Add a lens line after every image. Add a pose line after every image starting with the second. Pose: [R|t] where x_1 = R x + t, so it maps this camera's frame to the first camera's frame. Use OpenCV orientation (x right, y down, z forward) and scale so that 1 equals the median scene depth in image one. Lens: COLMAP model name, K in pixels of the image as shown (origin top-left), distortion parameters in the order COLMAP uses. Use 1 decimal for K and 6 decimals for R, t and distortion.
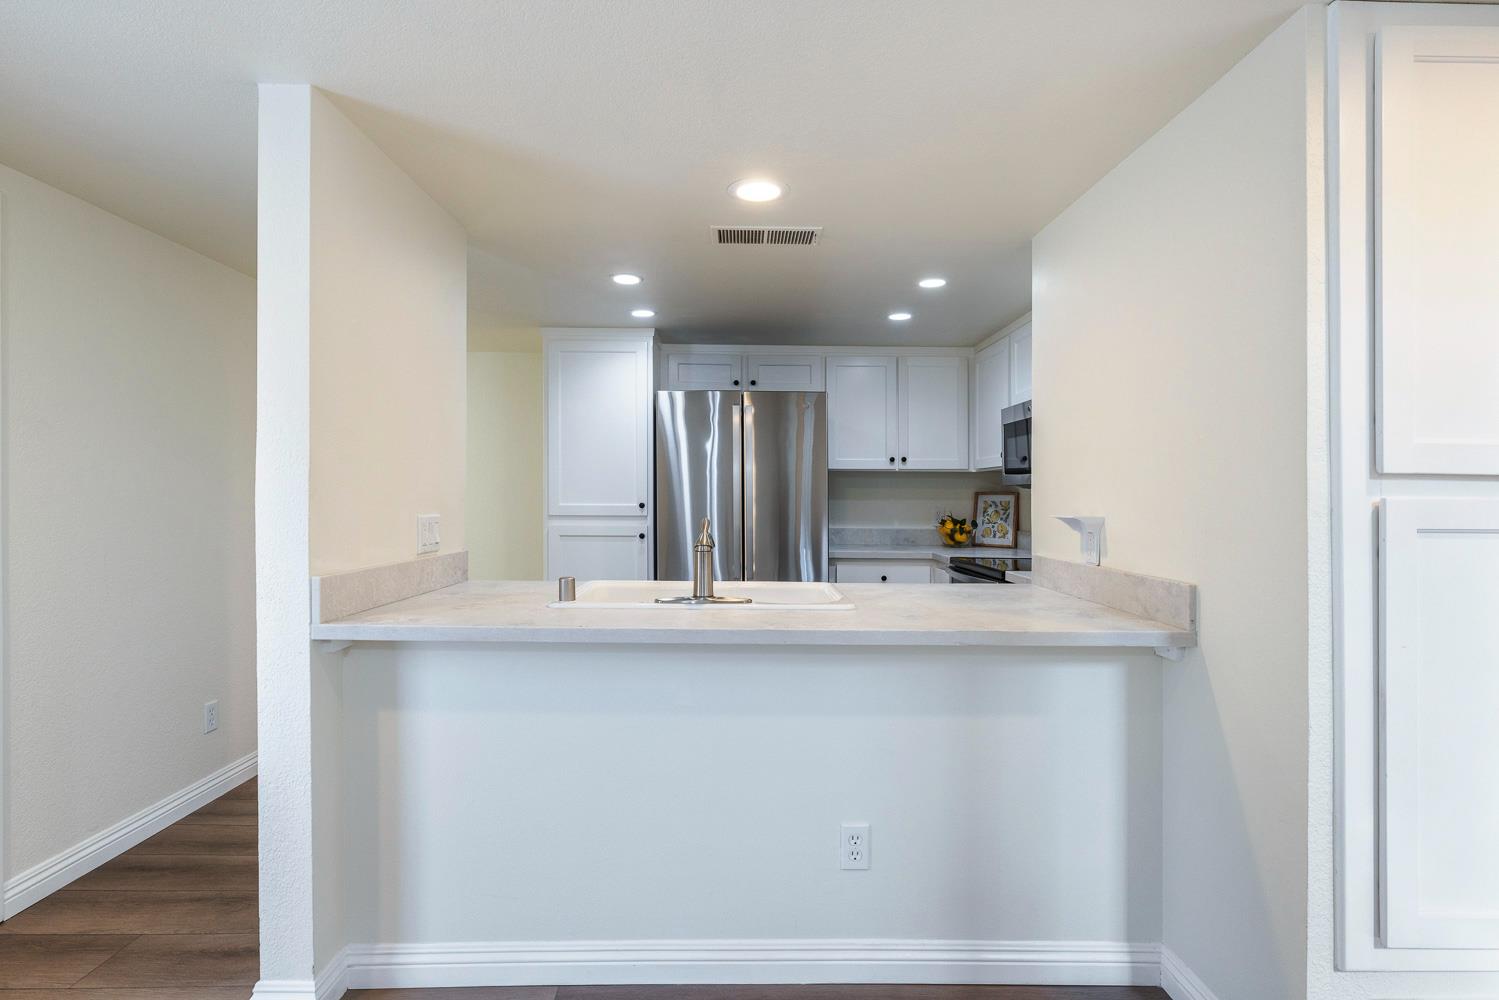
lens RADIAL K [[703.7, 0, 749.5], [0, 703.7, 500.0], [0, 0, 1]] dist [-0.002491, -0.000394]
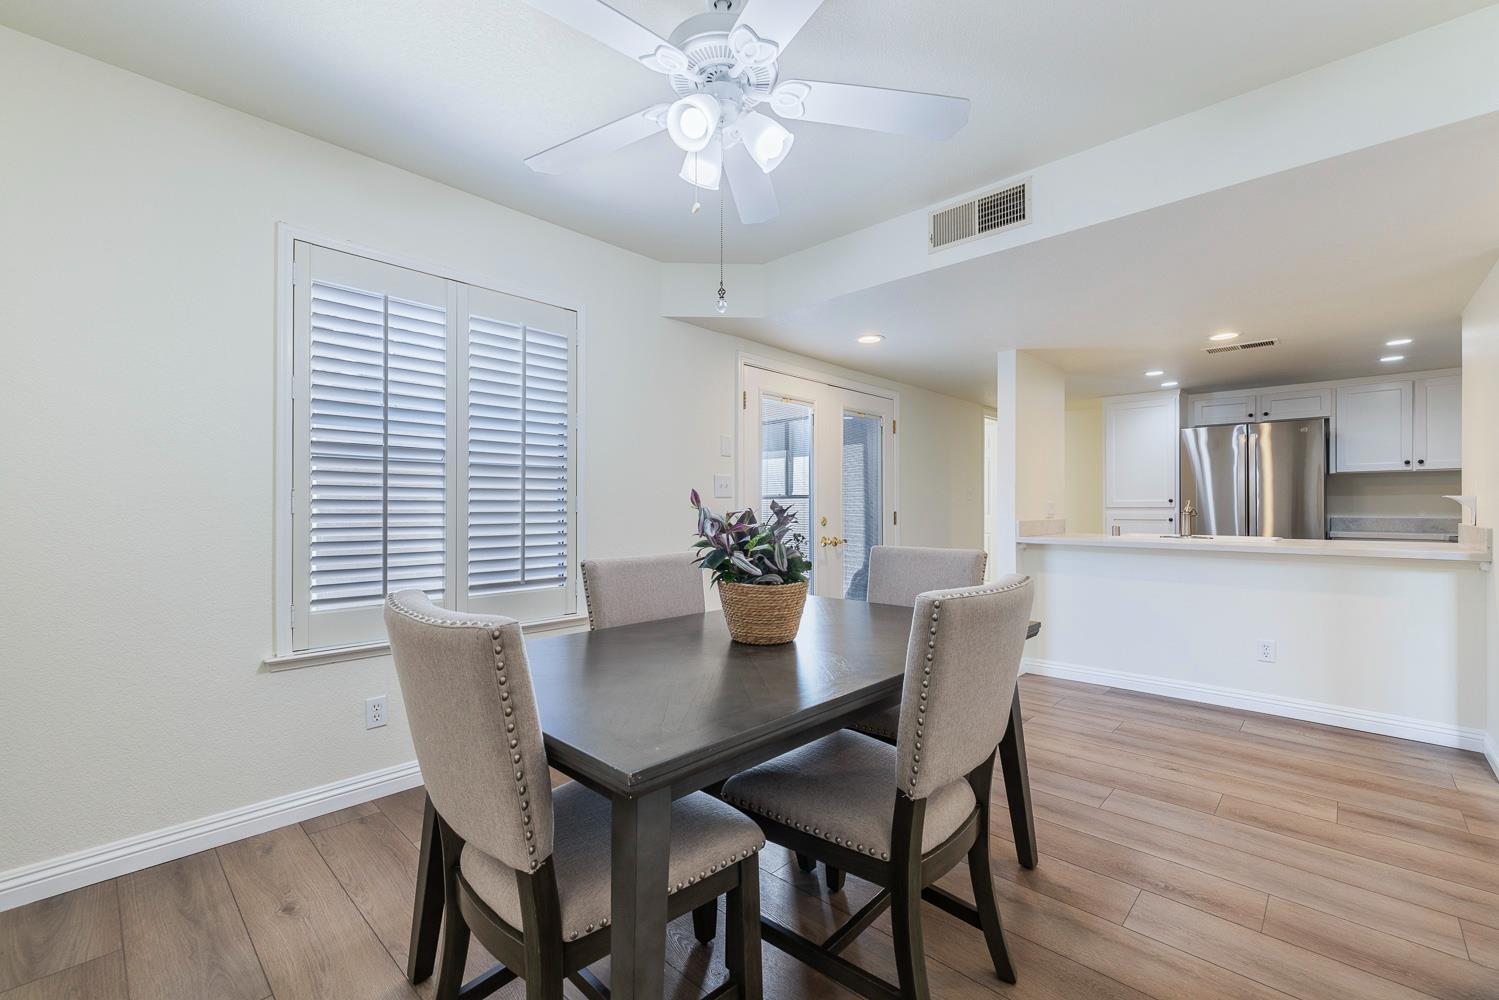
lens RADIAL K [[637.3, 0, 743.5], [0, 637.3, 516.1], [0, 0, 1]] dist [0.002200, 0.000118]
pose [[0.701580, 0.001571, -0.712589, 0.200542], [0.002461, 0.999986, 0.004628, 0.033705], [0.712587, -0.005001, 0.701566, -0.718081]]
